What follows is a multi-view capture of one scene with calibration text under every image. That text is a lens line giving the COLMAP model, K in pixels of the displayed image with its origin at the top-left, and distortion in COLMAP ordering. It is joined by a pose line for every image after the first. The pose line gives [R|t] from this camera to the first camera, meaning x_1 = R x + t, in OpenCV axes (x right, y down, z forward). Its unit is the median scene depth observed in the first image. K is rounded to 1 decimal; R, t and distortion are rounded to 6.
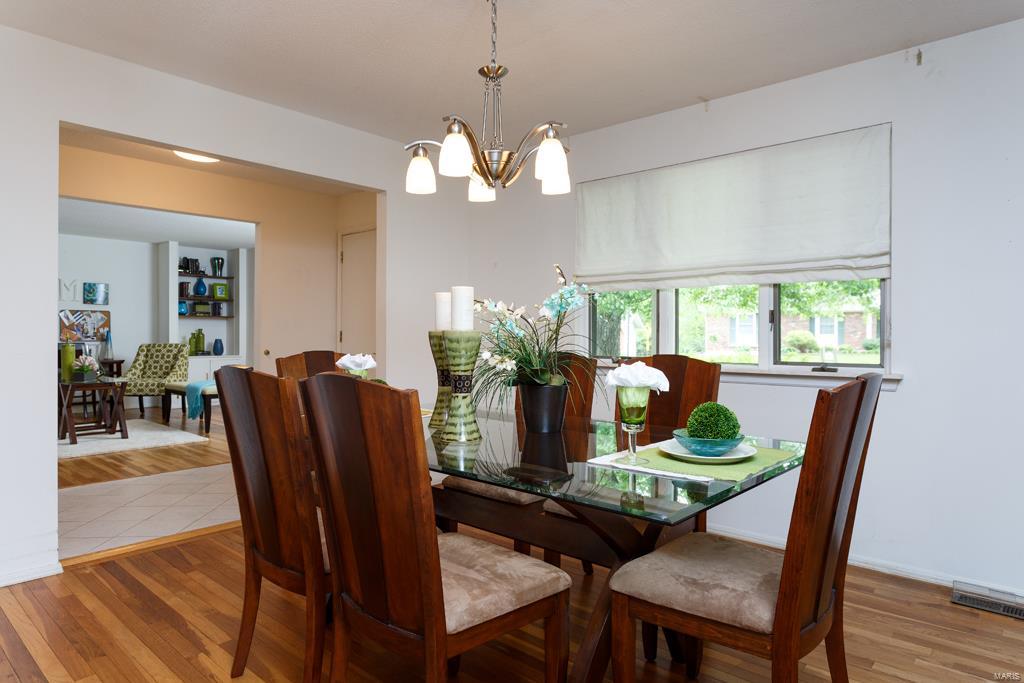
lens RADIAL K [[623.3, 0, 511.6], [0, 623.3, 344.3], [0, 0, 1]] dist [-0.002506, 0.001776]
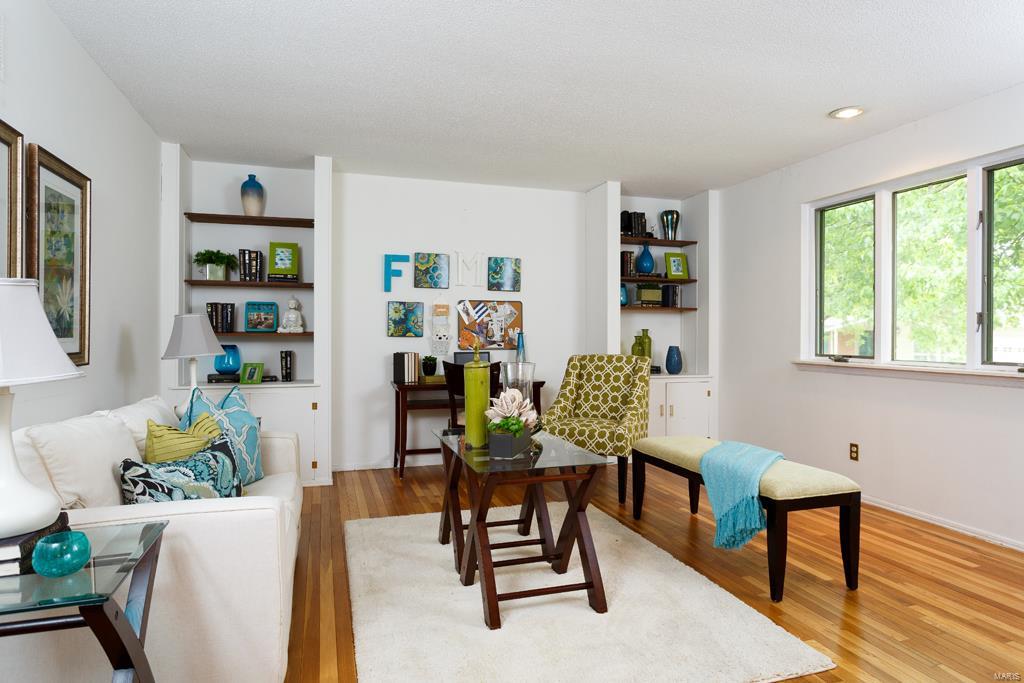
lens RADIAL K [[623.3, 0, 513.5], [0, 623.3, 338.3], [0, 0, 1]] dist [-0.002506, 0.001776]
pose [[0.864786, 0.002551, -0.502135, -0.343961], [-0.007000, 0.999951, -0.006974, -0.011830], [0.502092, 0.009546, 0.864761, 0.461847]]
